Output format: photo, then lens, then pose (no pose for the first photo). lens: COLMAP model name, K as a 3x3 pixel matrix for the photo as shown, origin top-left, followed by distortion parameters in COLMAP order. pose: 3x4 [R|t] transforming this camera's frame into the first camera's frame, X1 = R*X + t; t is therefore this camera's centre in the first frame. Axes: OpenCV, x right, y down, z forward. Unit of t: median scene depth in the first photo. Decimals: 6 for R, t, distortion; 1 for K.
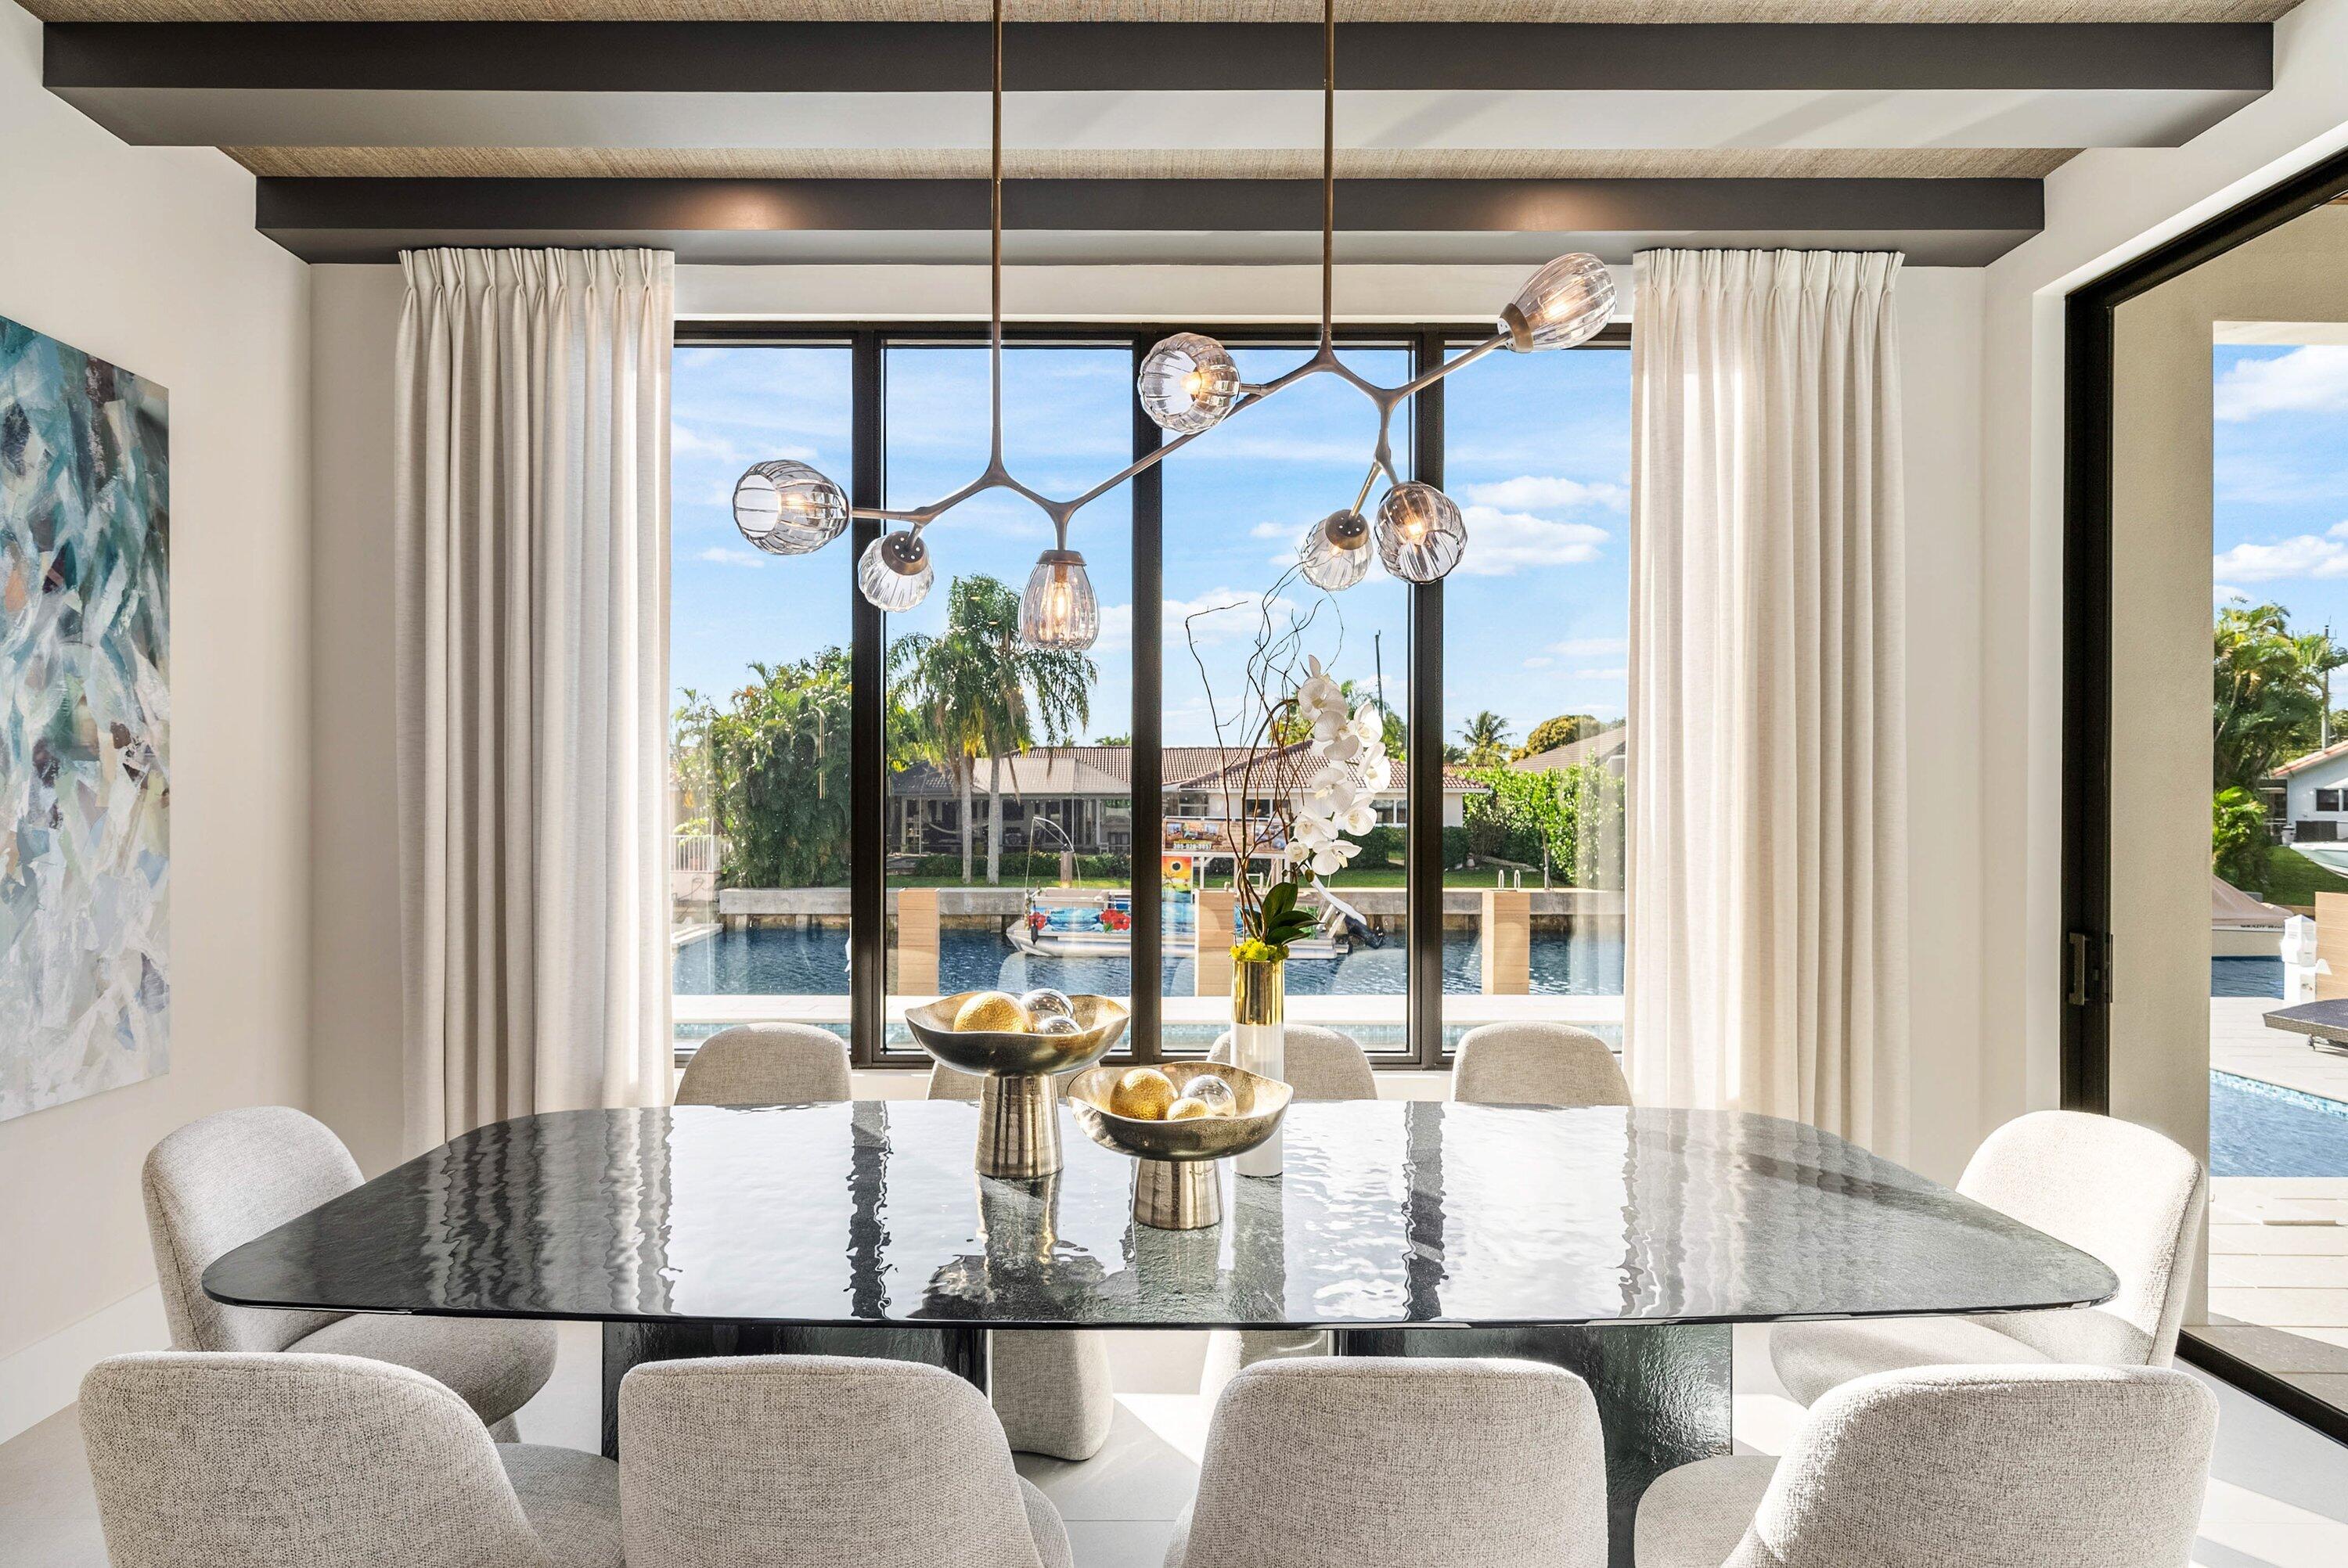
lens RADIAL K [[1175.9, 0, 1132.0], [0, 1175.9, 788.8], [0, 0, 1]] dist [0.020673, -0.000007]
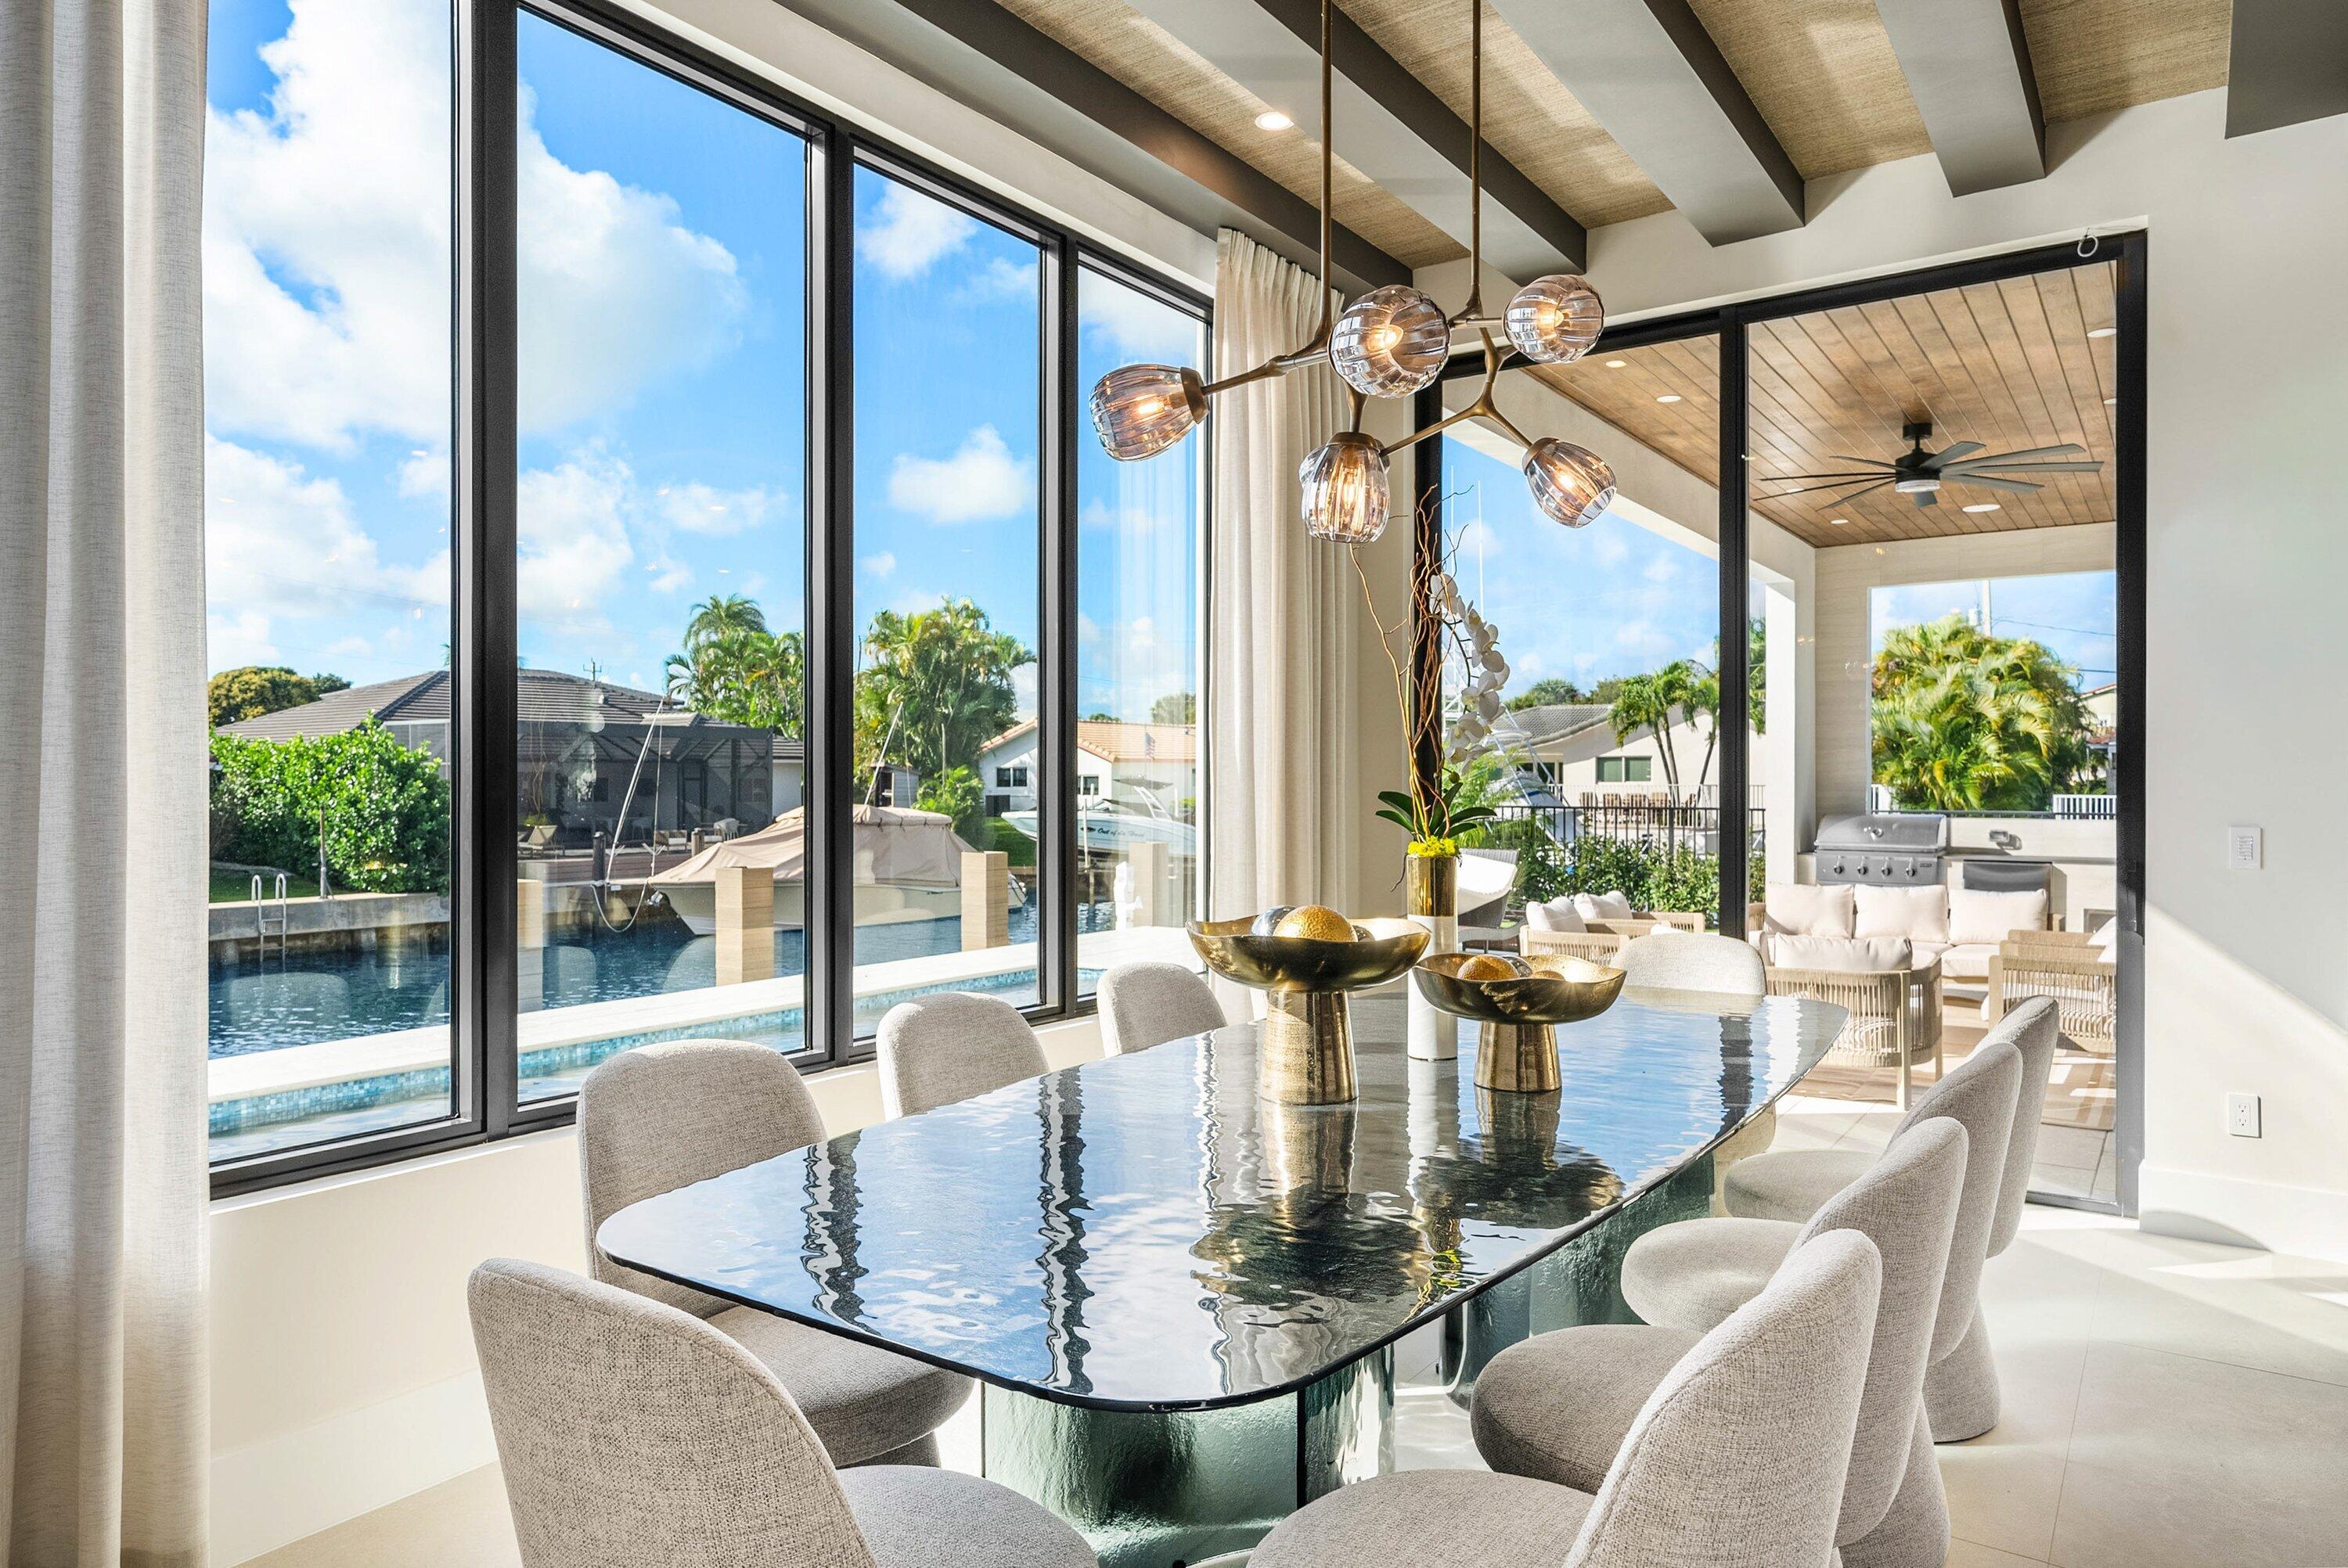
lens RADIAL K [[1469.6, 0, 1174.0], [0, 1469.6, 784.0], [0, 0, 1]] dist [-0.037754, -0.000209]
pose [[0.578721, -0.004538, 0.815513, -0.100999], [-0.003517, 0.999961, 0.008061, 0.004247], [-0.815518, -0.007533, 0.578683, 0.028984]]
